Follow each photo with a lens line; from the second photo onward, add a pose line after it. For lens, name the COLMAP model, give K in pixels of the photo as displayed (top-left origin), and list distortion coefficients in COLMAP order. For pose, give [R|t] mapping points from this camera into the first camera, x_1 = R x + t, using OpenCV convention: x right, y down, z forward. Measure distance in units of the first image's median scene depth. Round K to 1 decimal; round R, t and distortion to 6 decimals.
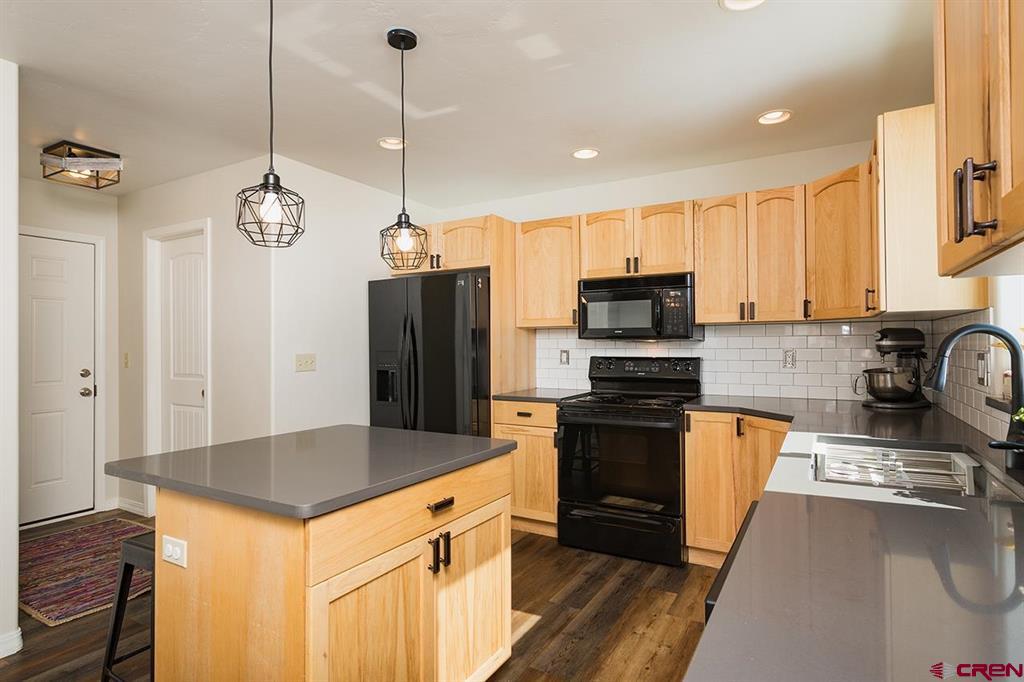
lens RADIAL K [[539.0, 0, 514.1], [0, 539.0, 339.2], [0, 0, 1]] dist [-0.002656, -0.000430]
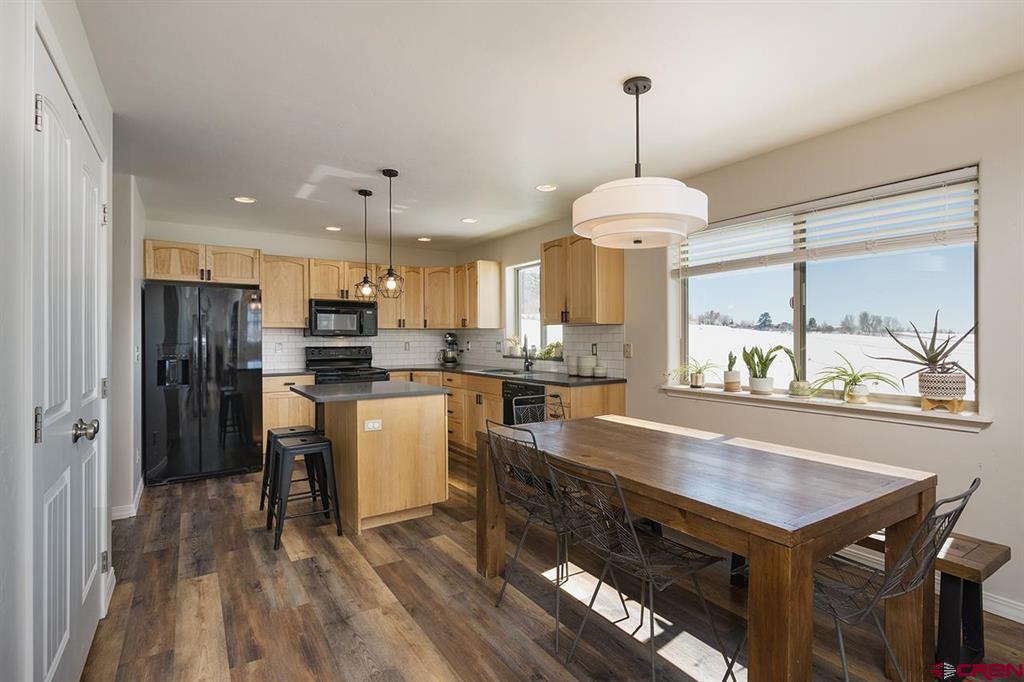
lens RADIAL K [[496.4, 0, 505.3], [0, 496.4, 341.4], [0, 0, 1]] dist [-0.001230, 0.000124]
pose [[0.463583, -0.001523, 0.886052, -0.996970], [-0.010999, 0.999912, 0.007474, -0.000636], [-0.885985, -0.013210, 0.463525, -0.228905]]
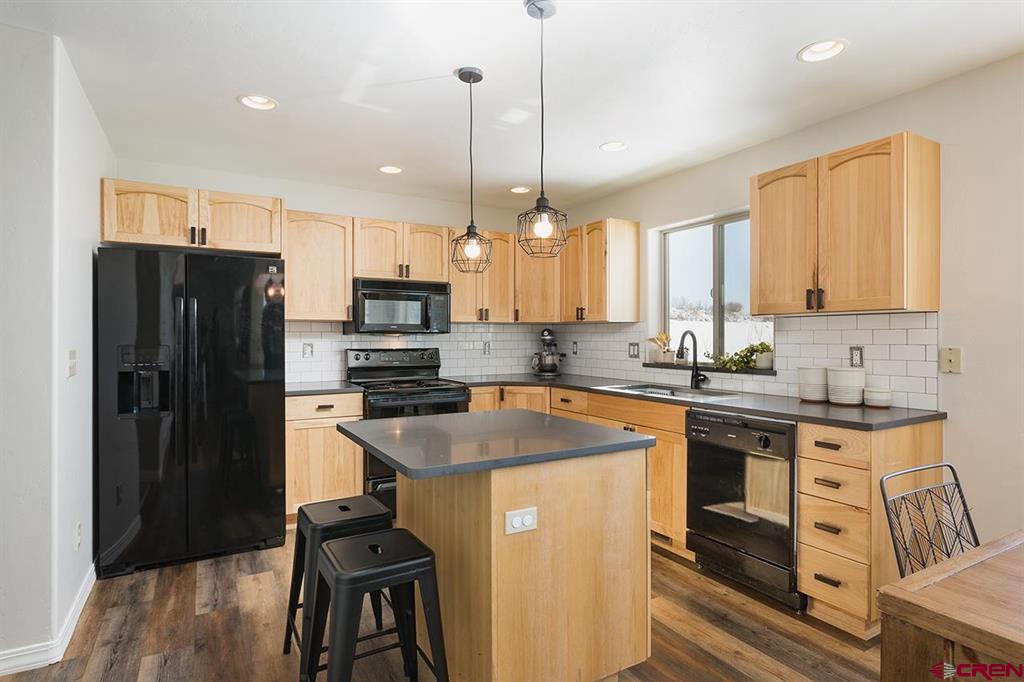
lens RADIAL K [[539.0, 0, 514.1], [0, 539.0, 339.2], [0, 0, 1]] dist [-0.002656, -0.000430]
pose [[0.501101, 0.001786, 0.865387, -0.698453], [-0.012830, 0.999903, 0.005366, 0.003225], [-0.865294, -0.013791, 0.501076, 0.197350]]
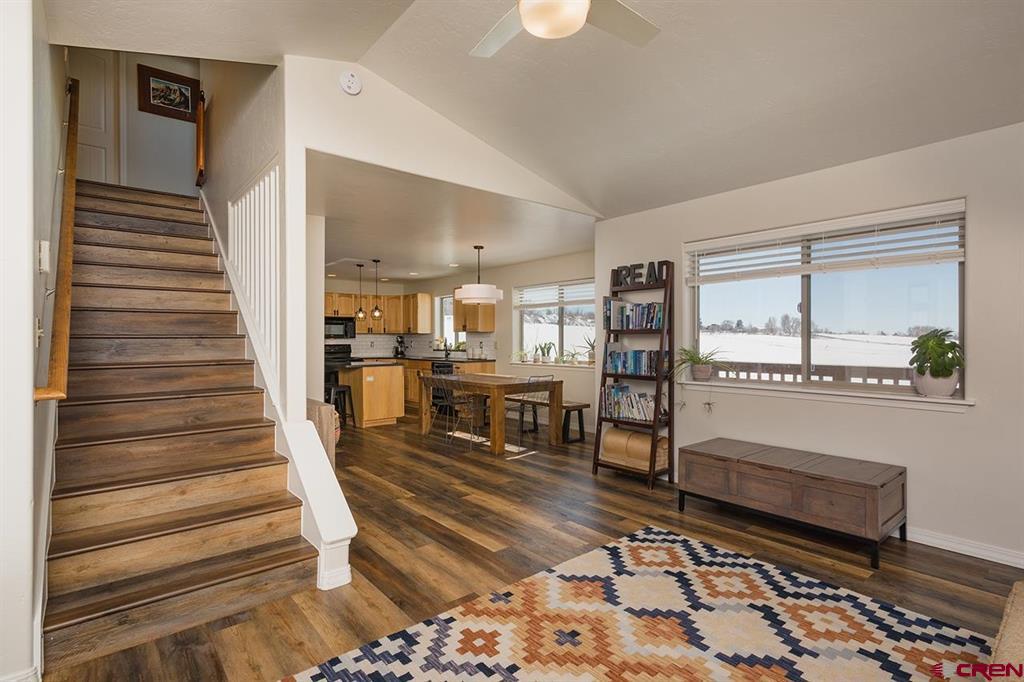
lens RADIAL K [[496.4, 0, 505.3], [0, 496.4, 341.4], [0, 0, 1]] dist [-0.001230, 0.000124]
pose [[0.352274, -0.000240, 0.935897, -2.009963], [-0.010120, 0.999941, 0.004066, -0.001033], [-0.935842, -0.010904, 0.352251, -0.822085]]
